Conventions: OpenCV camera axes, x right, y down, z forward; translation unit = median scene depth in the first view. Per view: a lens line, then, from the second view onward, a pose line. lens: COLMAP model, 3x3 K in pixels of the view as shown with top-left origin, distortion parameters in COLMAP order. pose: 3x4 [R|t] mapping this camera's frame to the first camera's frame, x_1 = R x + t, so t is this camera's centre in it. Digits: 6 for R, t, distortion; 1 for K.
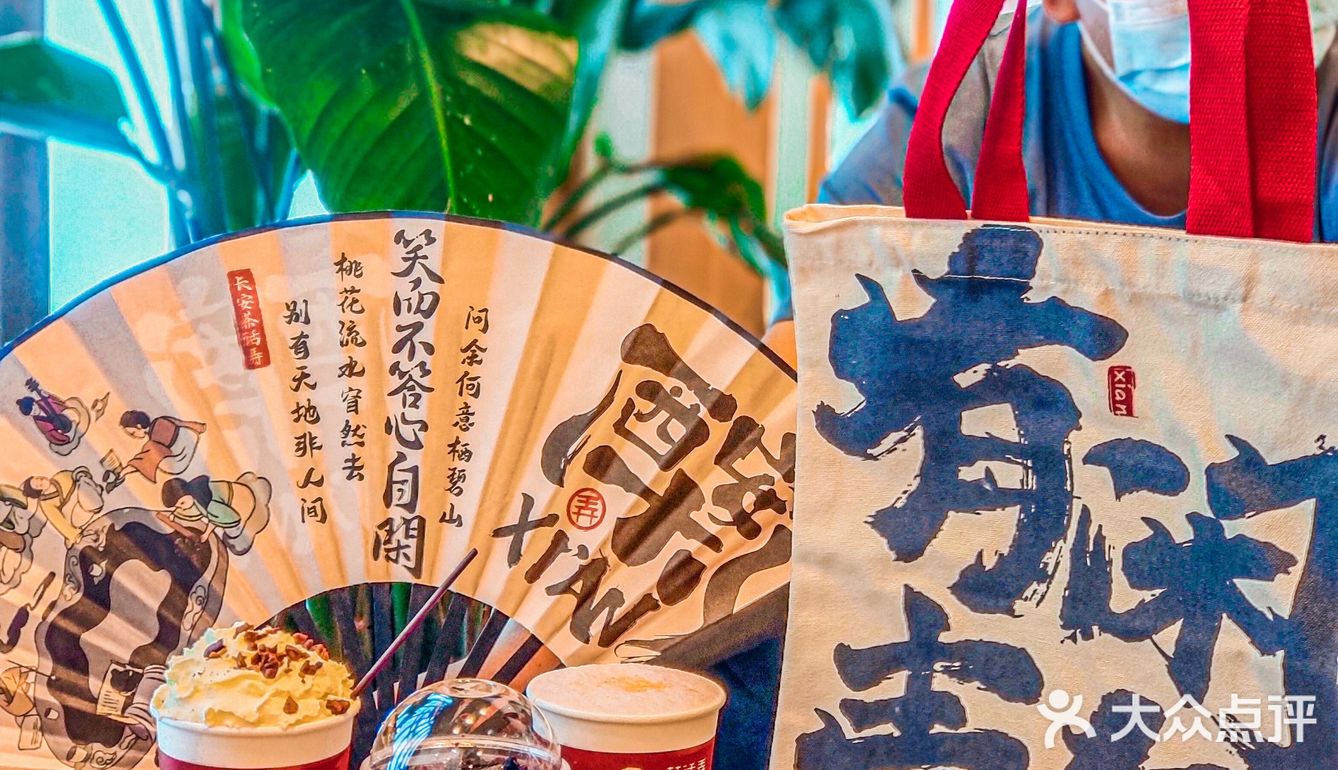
lens RADIAL K [[2739.2, 0, 661.5], [0, 2739.2, 379.0], [0, 0, 1]] dist [0.261468, 0.000000]
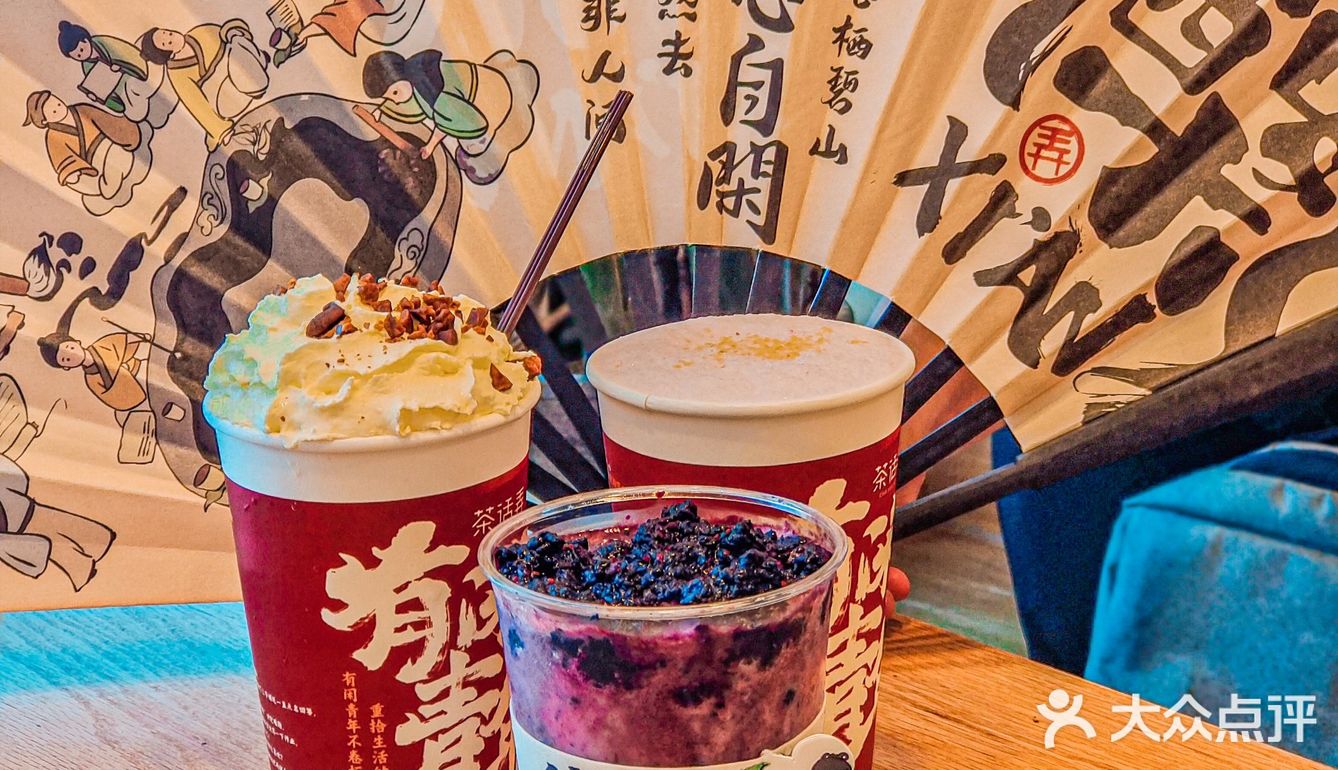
lens RADIAL K [[2739.2, 0, 676.2], [0, 2739.2, 387.7], [0, 0, 1]] dist [0.261468, 0.000000]
pose [[0.997484, 0.070870, 0.001999, -0.108006], [-0.070601, 0.990316, 0.119538, 0.032408], [0.006492, -0.119379, 0.992828, 0.383329]]
